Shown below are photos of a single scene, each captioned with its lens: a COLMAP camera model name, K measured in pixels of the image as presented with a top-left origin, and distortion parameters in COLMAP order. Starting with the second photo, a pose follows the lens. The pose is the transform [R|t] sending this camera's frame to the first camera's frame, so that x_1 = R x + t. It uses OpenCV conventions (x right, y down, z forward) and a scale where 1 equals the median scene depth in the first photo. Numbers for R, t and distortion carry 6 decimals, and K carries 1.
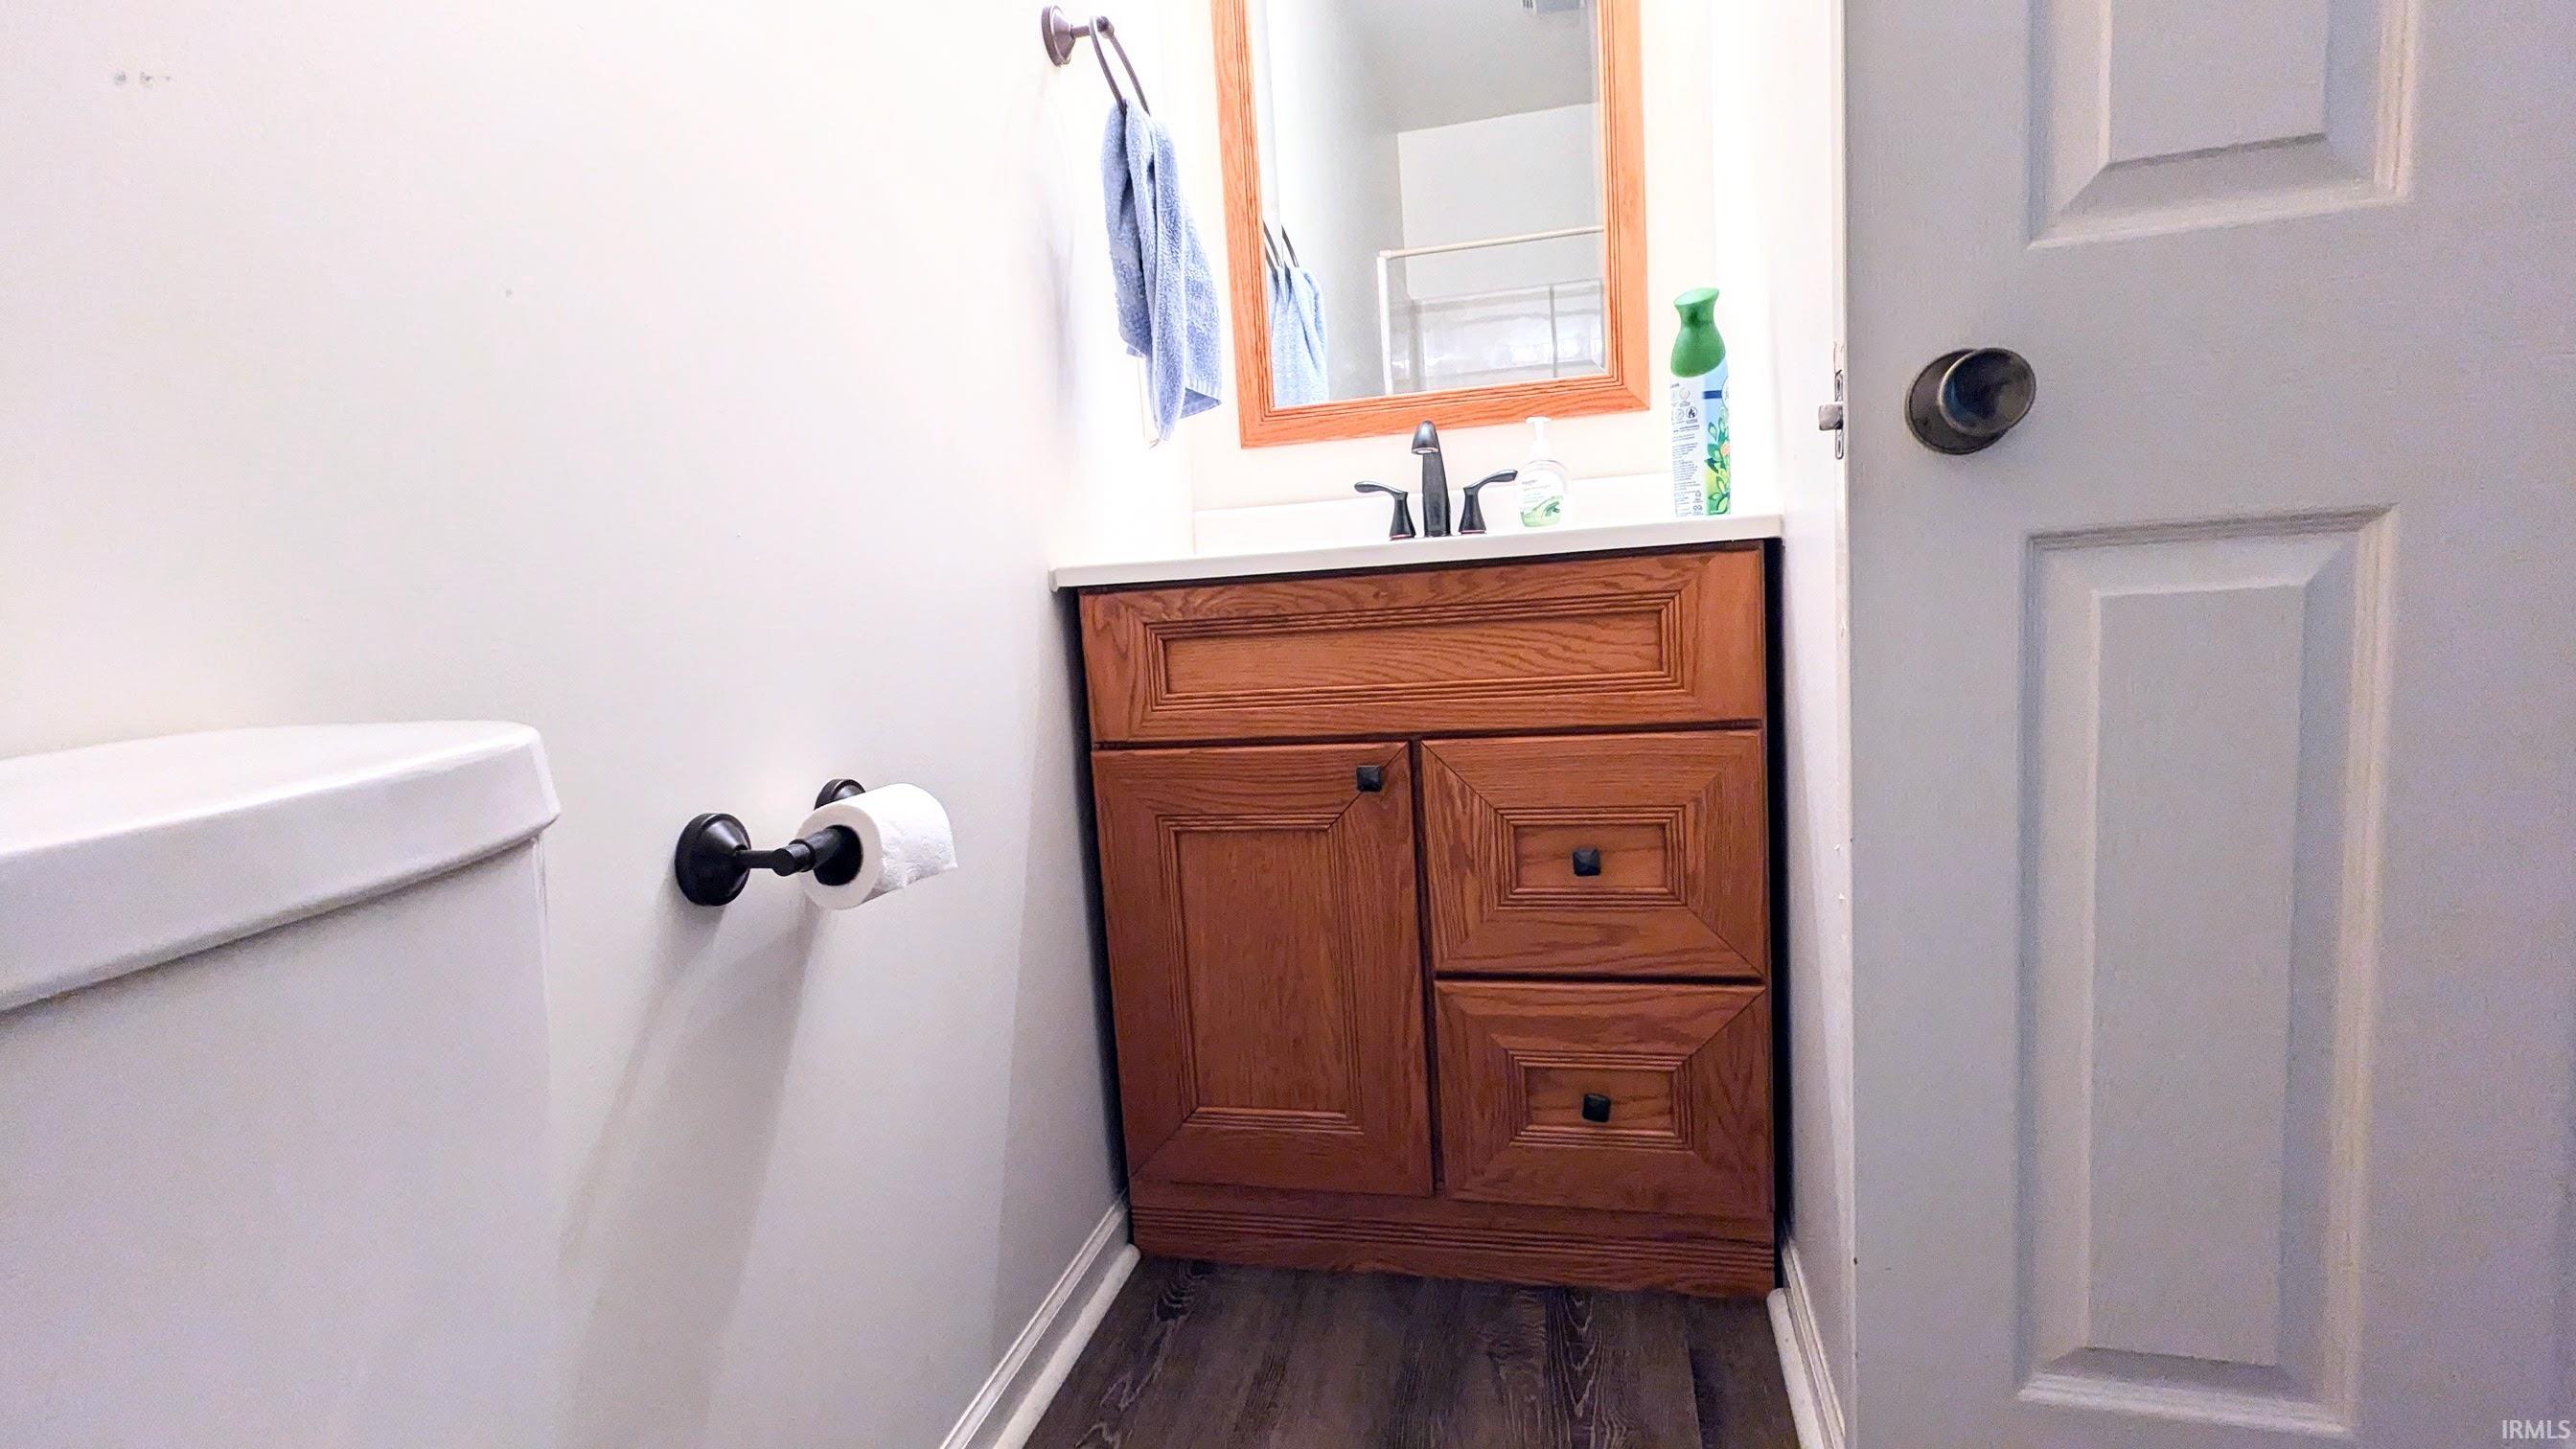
lens RADIAL K [[1231.2, 0, 1260.0], [0, 1231.2, 721.6], [0, 0, 1]] dist [-0.000848, -0.000131]
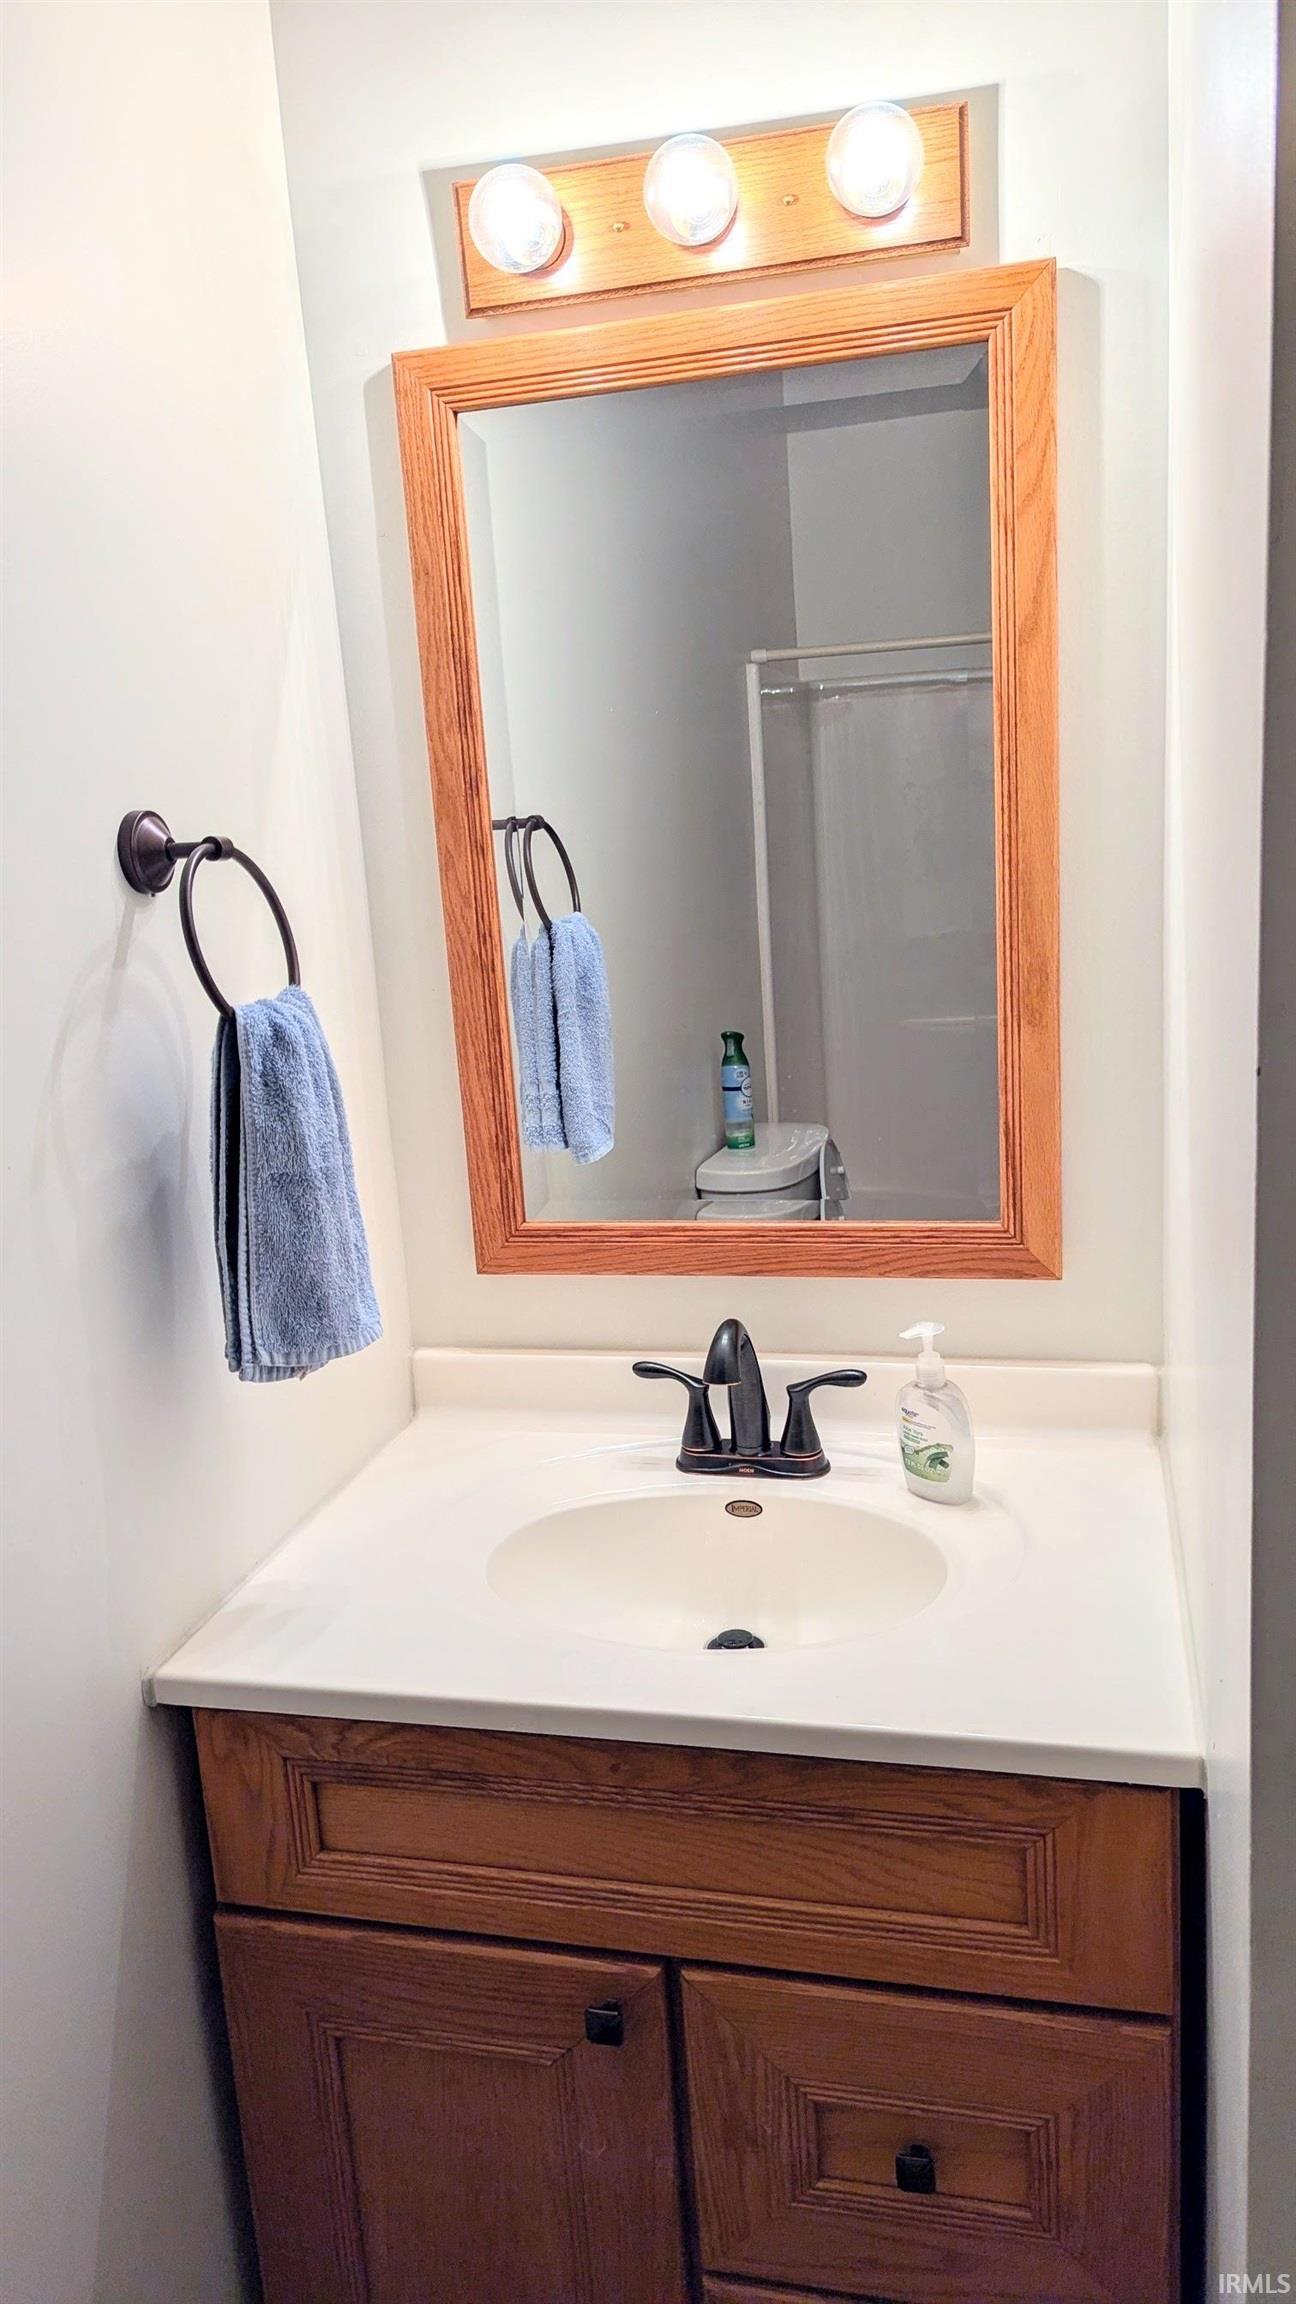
lens RADIAL K [[1623.9, 0, 648.0], [0, 1623.9, 1152.0], [0, 0, 1]] dist [0.046107, -0.042895]
pose [[0.999996, 0.002791, 0.001064, 0.105478], [-0.002874, 0.996064, 0.088585, -0.494777], [-0.000813, -0.088588, 0.996068, 0.128568]]
